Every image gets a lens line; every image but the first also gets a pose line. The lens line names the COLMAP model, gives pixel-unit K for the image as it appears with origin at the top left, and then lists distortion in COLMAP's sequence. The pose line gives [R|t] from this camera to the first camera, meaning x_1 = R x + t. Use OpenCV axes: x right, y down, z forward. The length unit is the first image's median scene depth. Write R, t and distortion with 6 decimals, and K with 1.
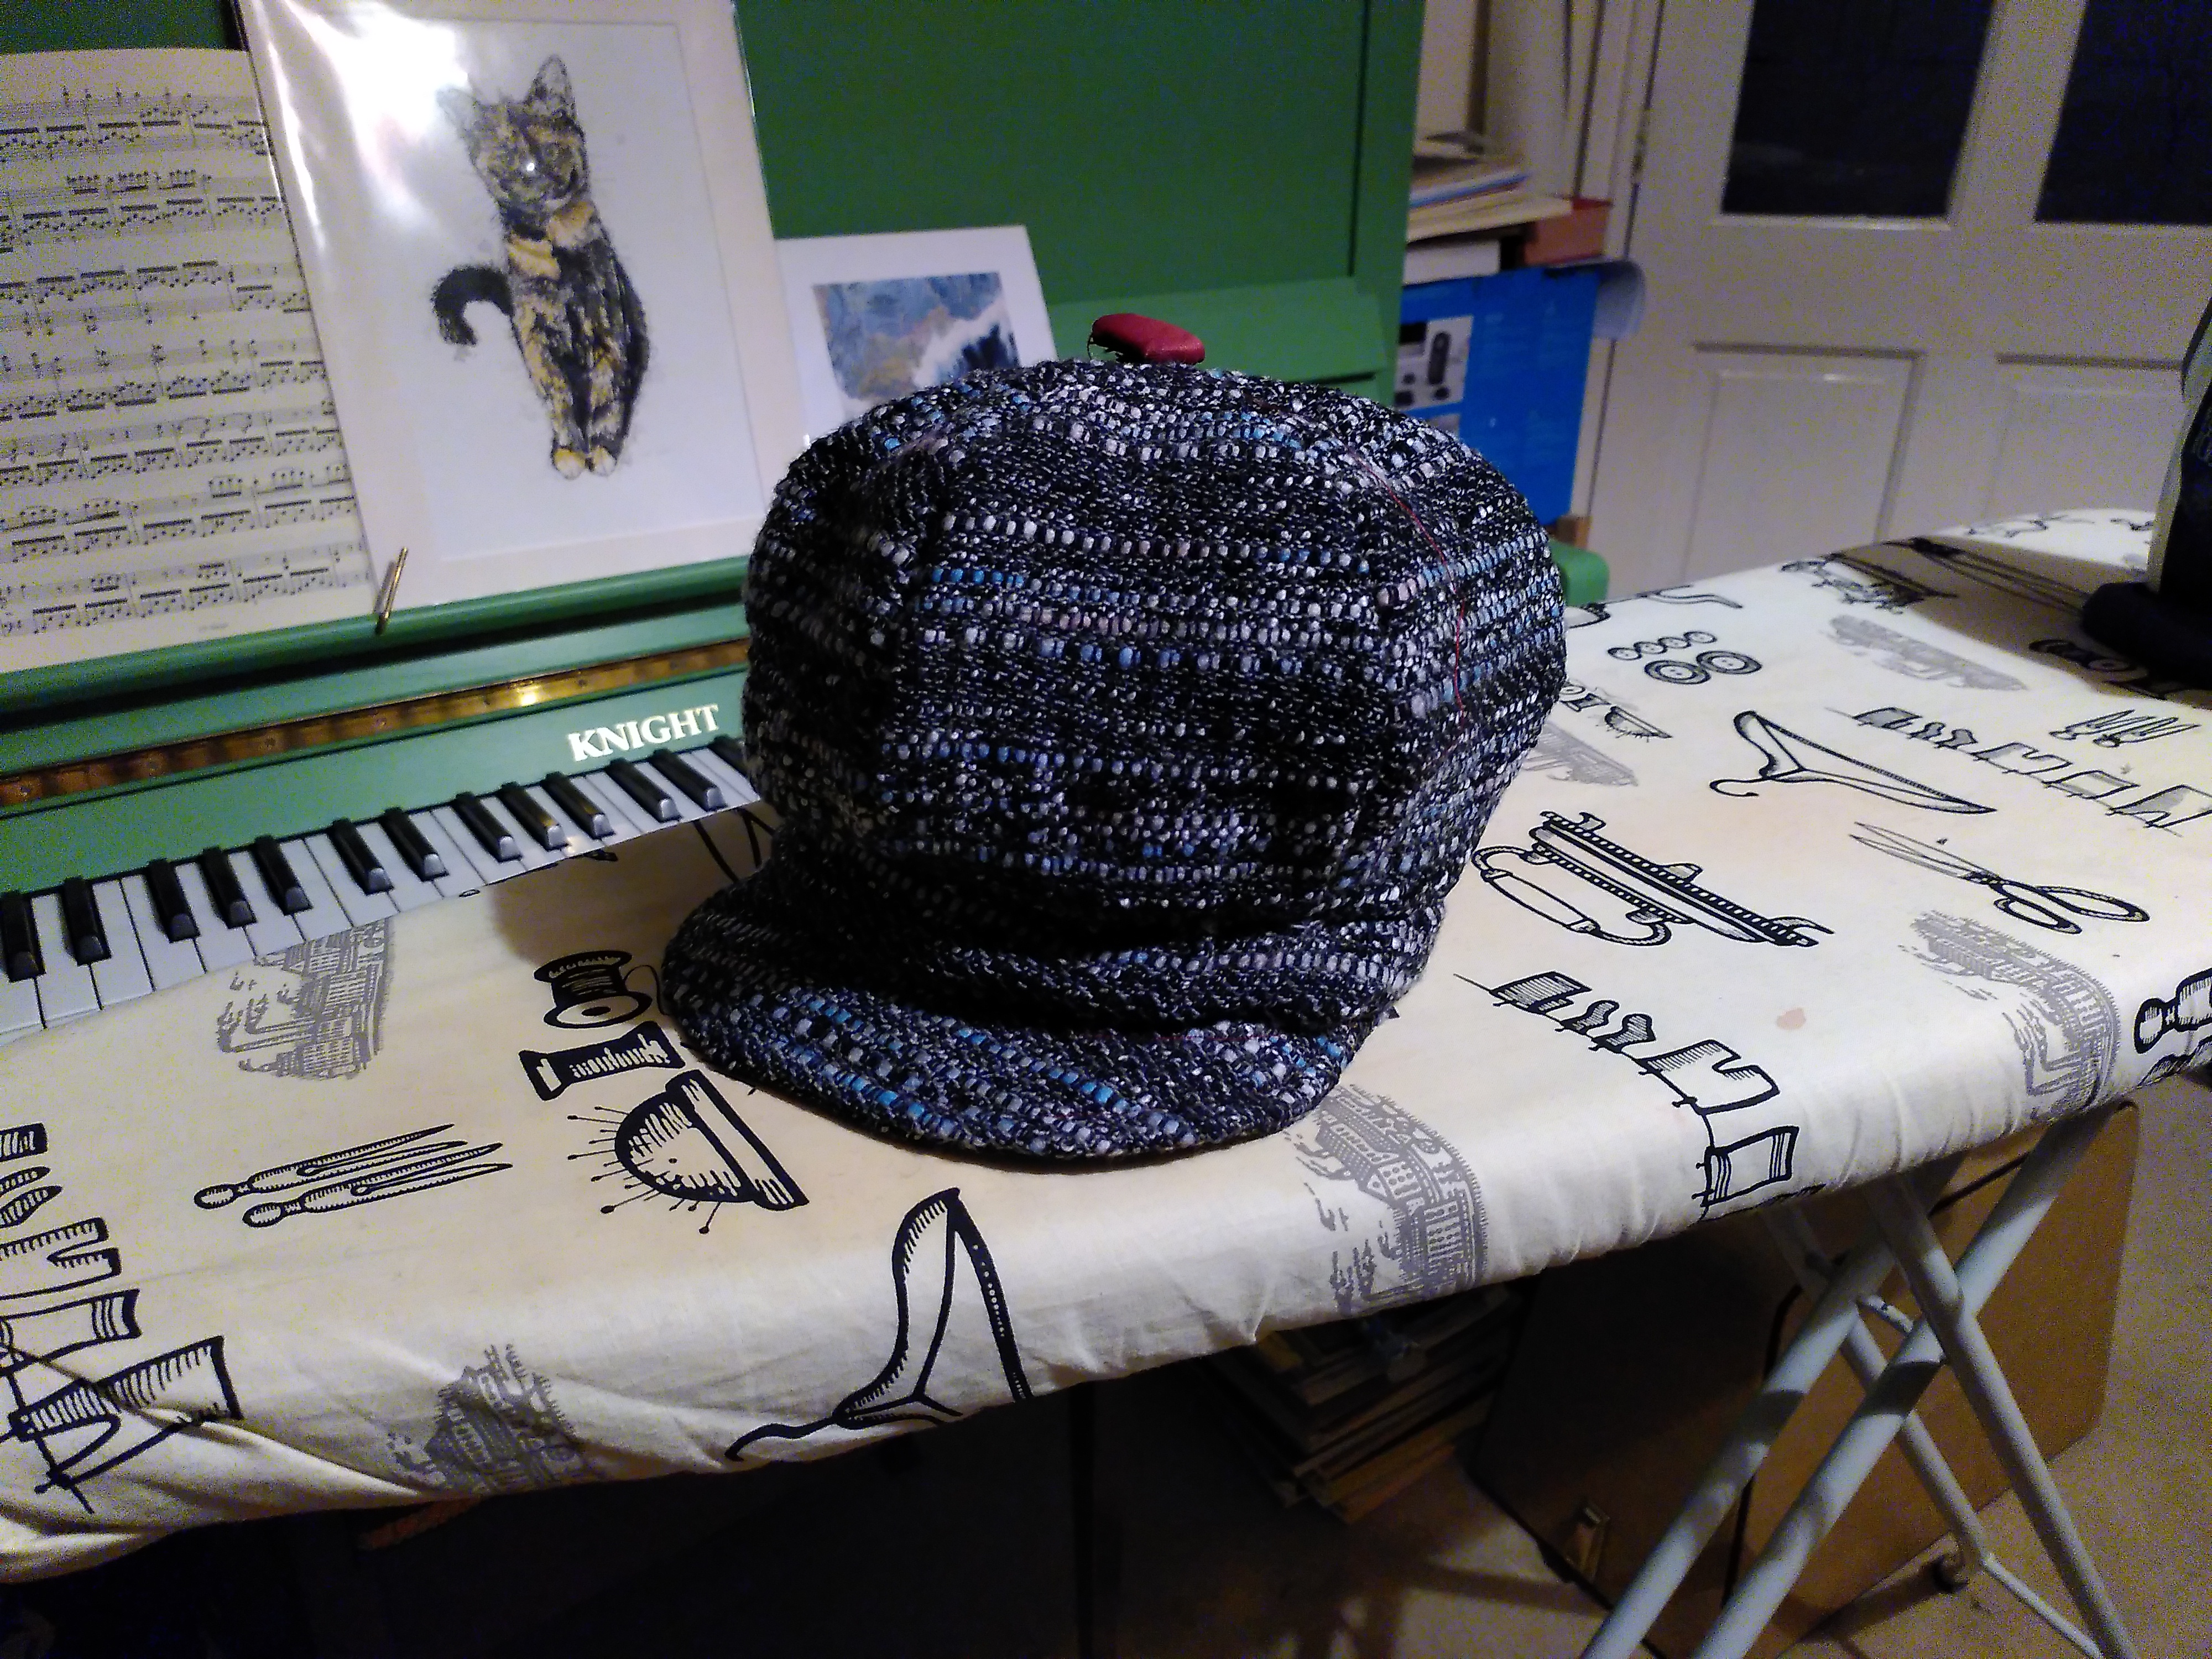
lens RADIAL K [[1636.3, 0, 1098.9], [0, 1636.3, 871.4], [0, 0, 1]] dist [0.055547, -0.066306]
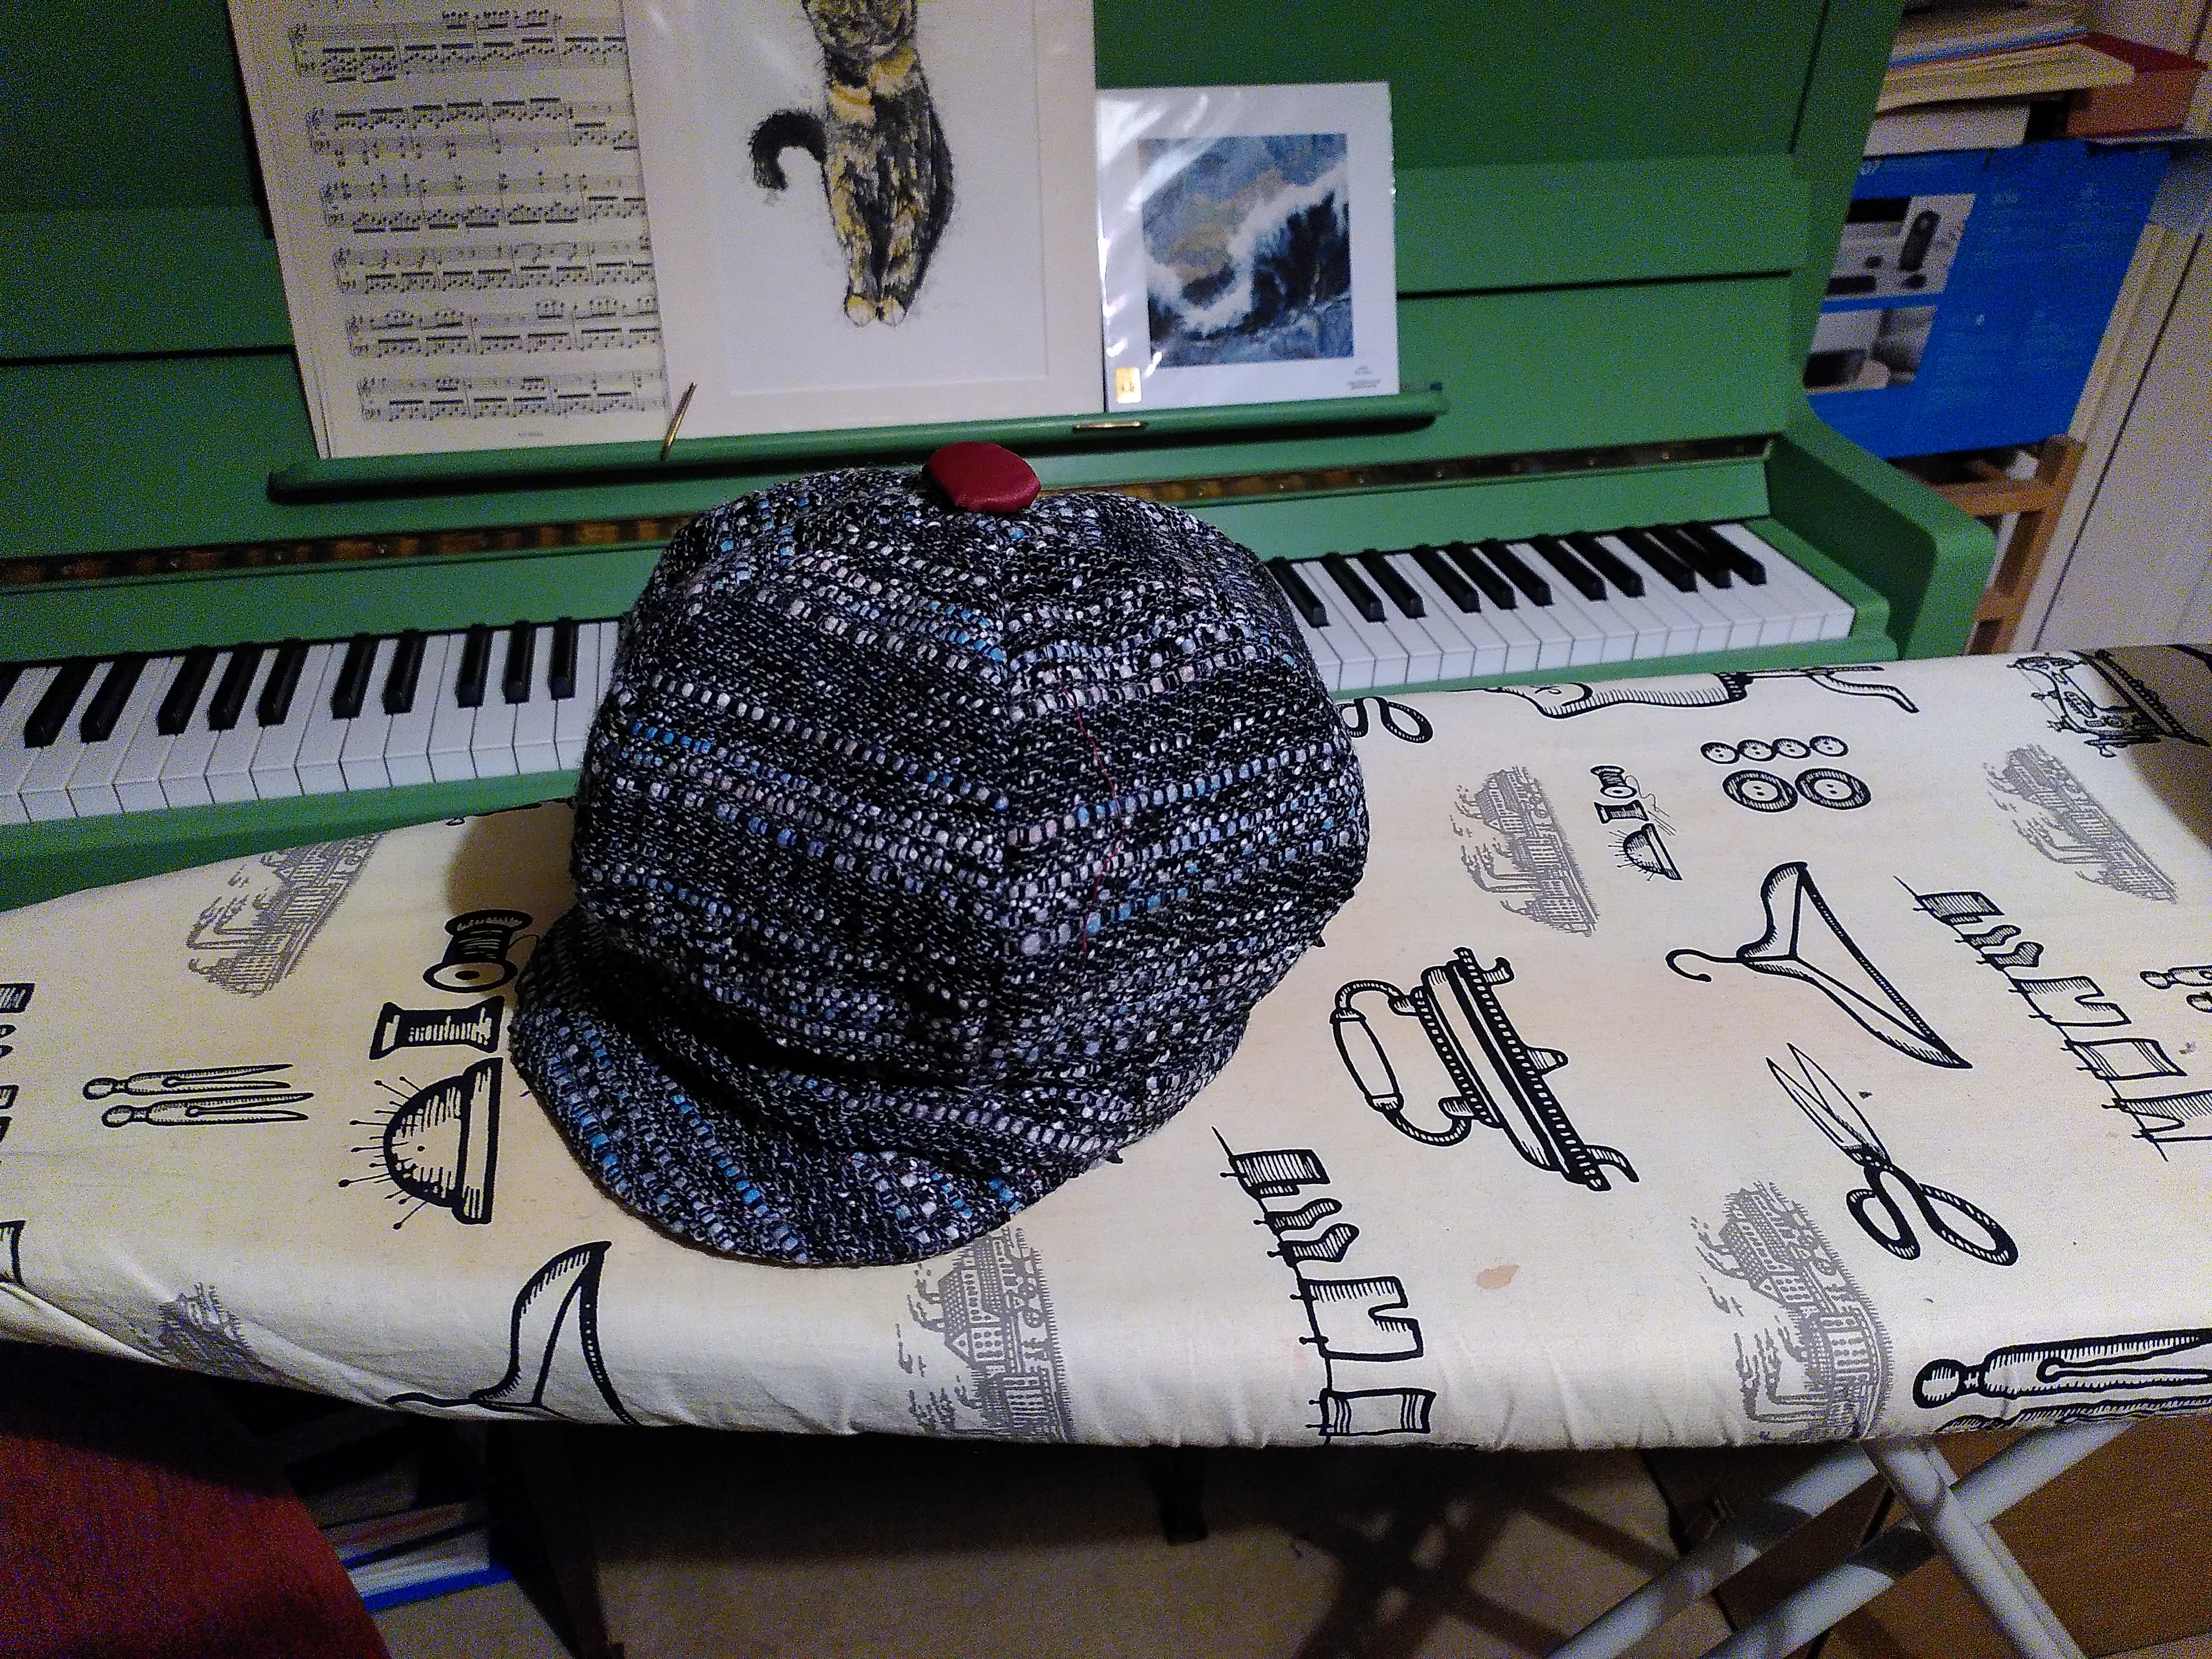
lens RADIAL K [[1630.0, 0, 1110.5], [0, 1630.0, 864.5], [0, 0, 1]] dist [0.051637, -0.056722]
pose [[0.934347, 0.225761, -0.275733, 0.465071], [-0.177601, 0.965795, 0.188941, -0.319609], [0.308957, -0.127566, 0.942482, 0.054048]]
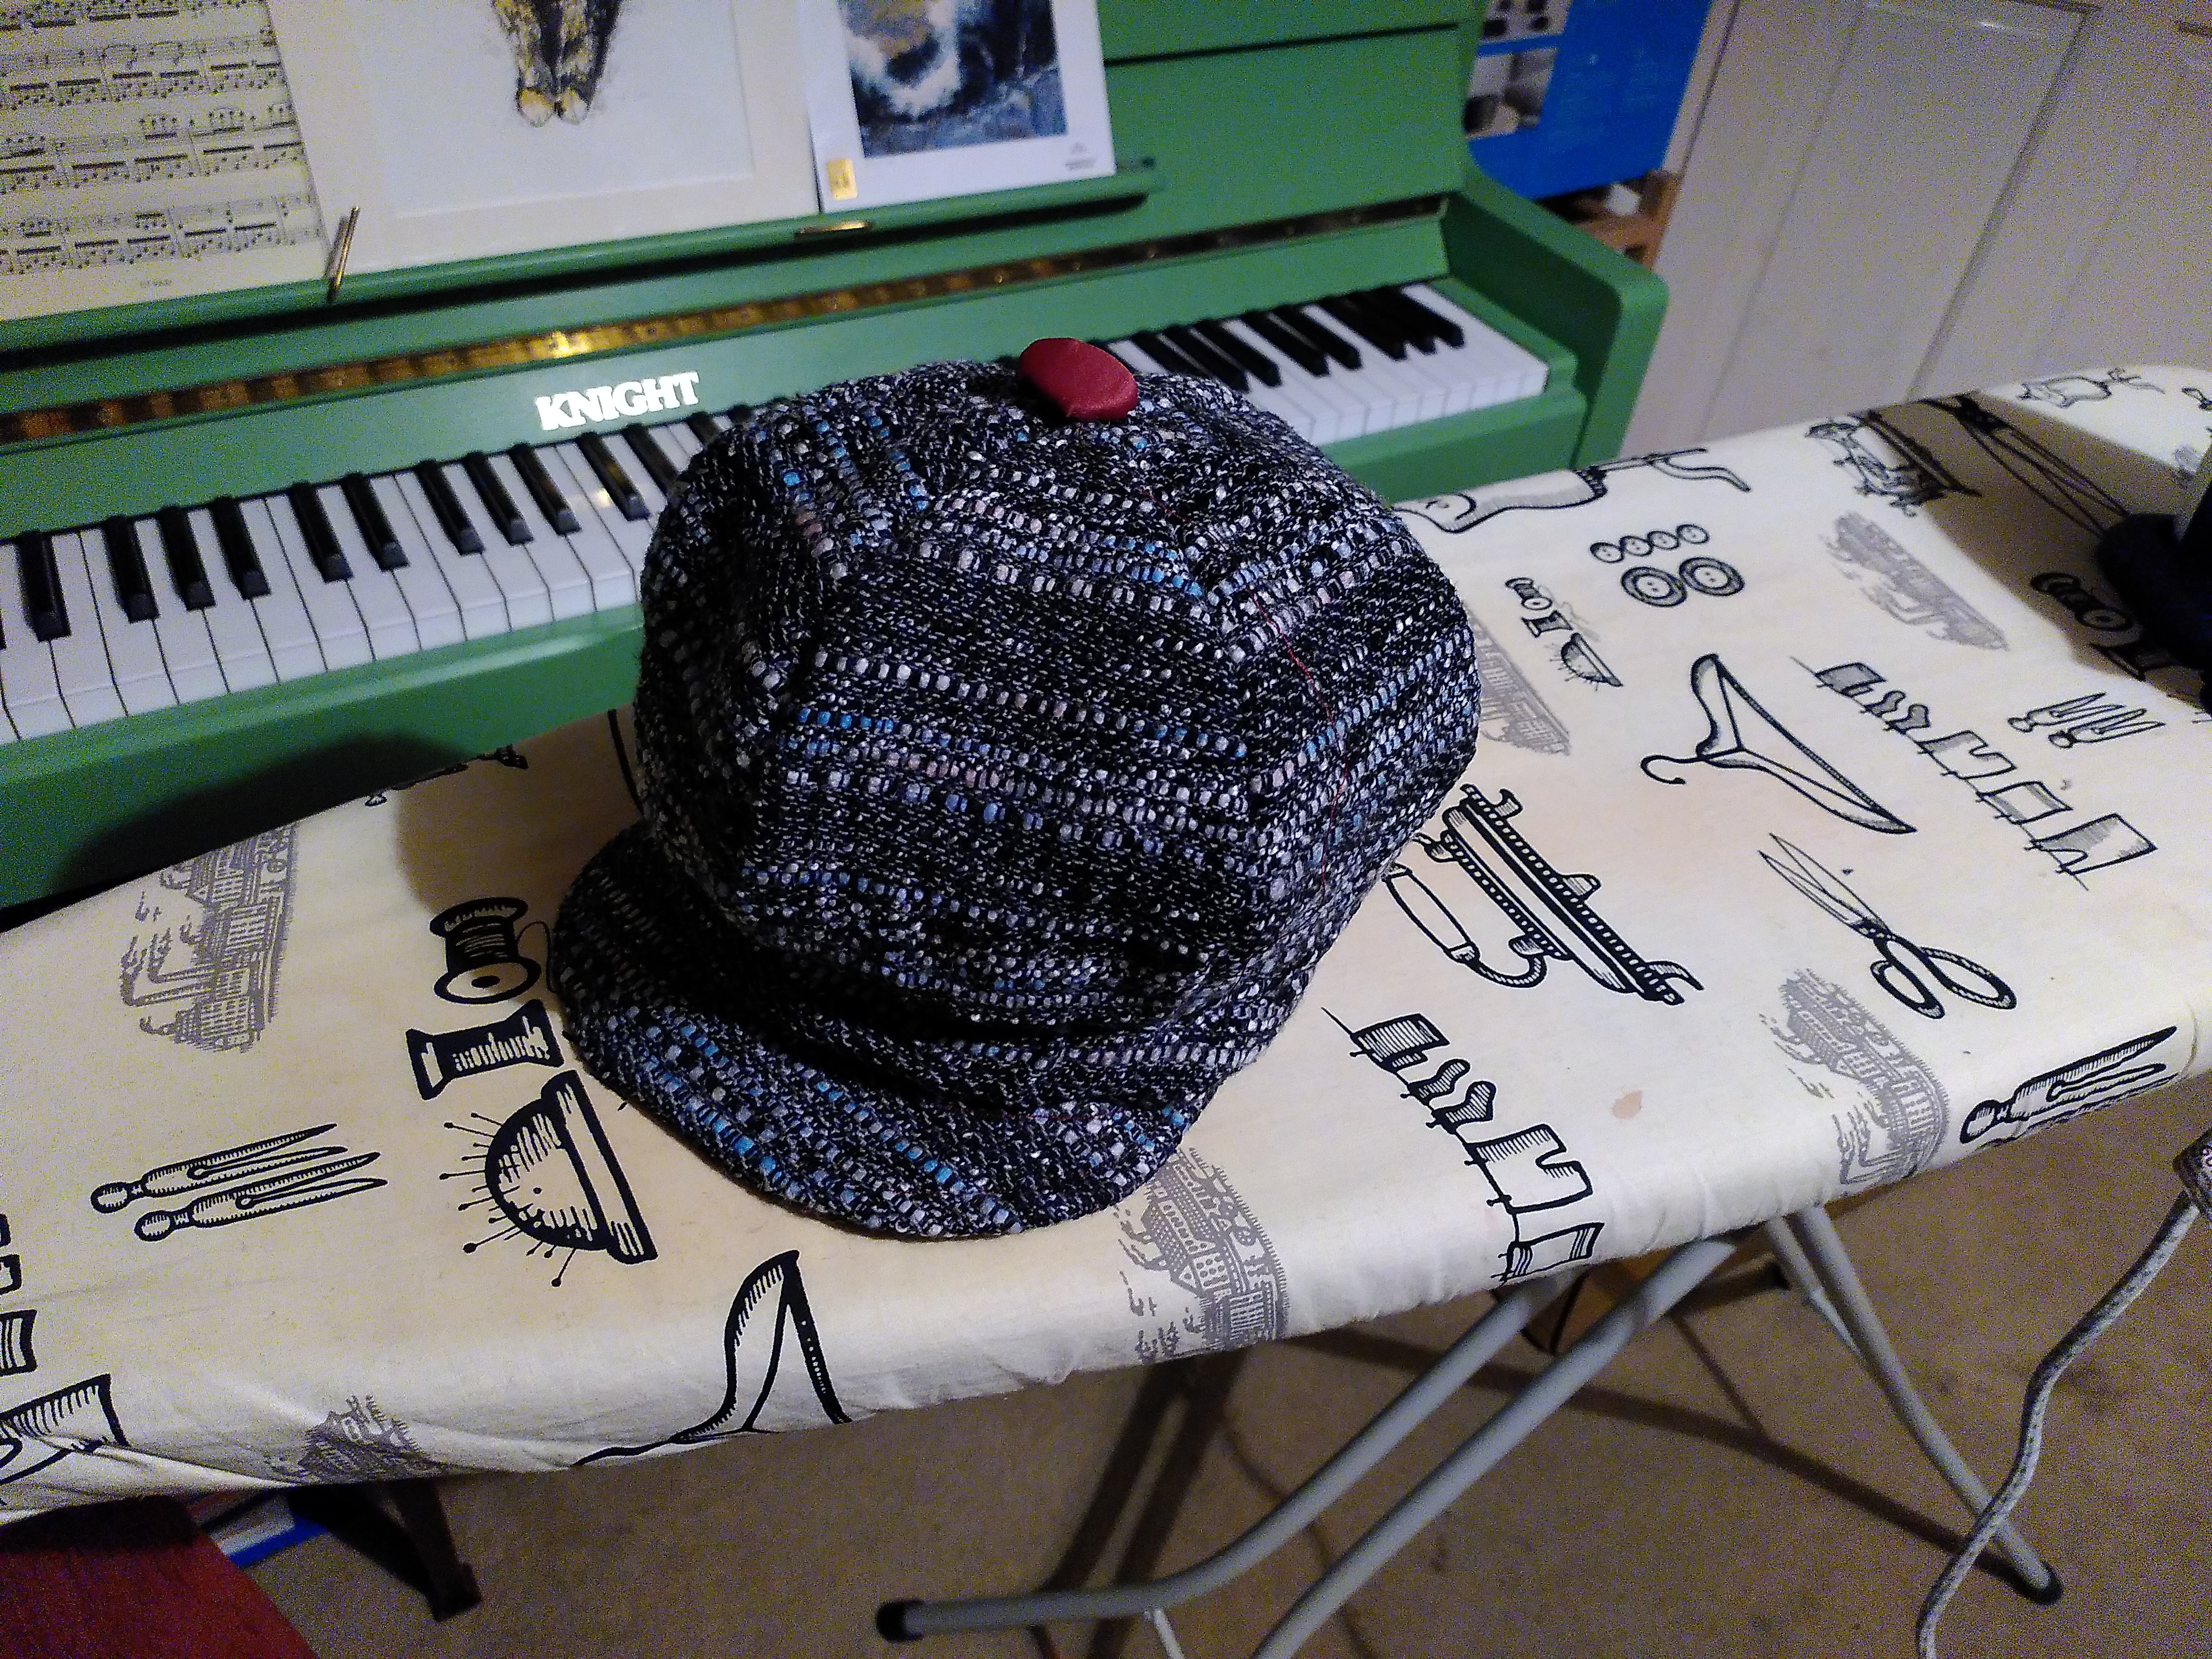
lens RADIAL K [[1633.3, 0, 1097.1], [0, 1633.3, 858.4], [0, 0, 1]] dist [0.040958, -0.039682]
pose [[0.993867, 0.110579, 0.001327, 0.074576], [-0.106230, 0.951313, 0.289343, -0.359647], [0.030733, -0.287709, 0.957225, 0.044916]]
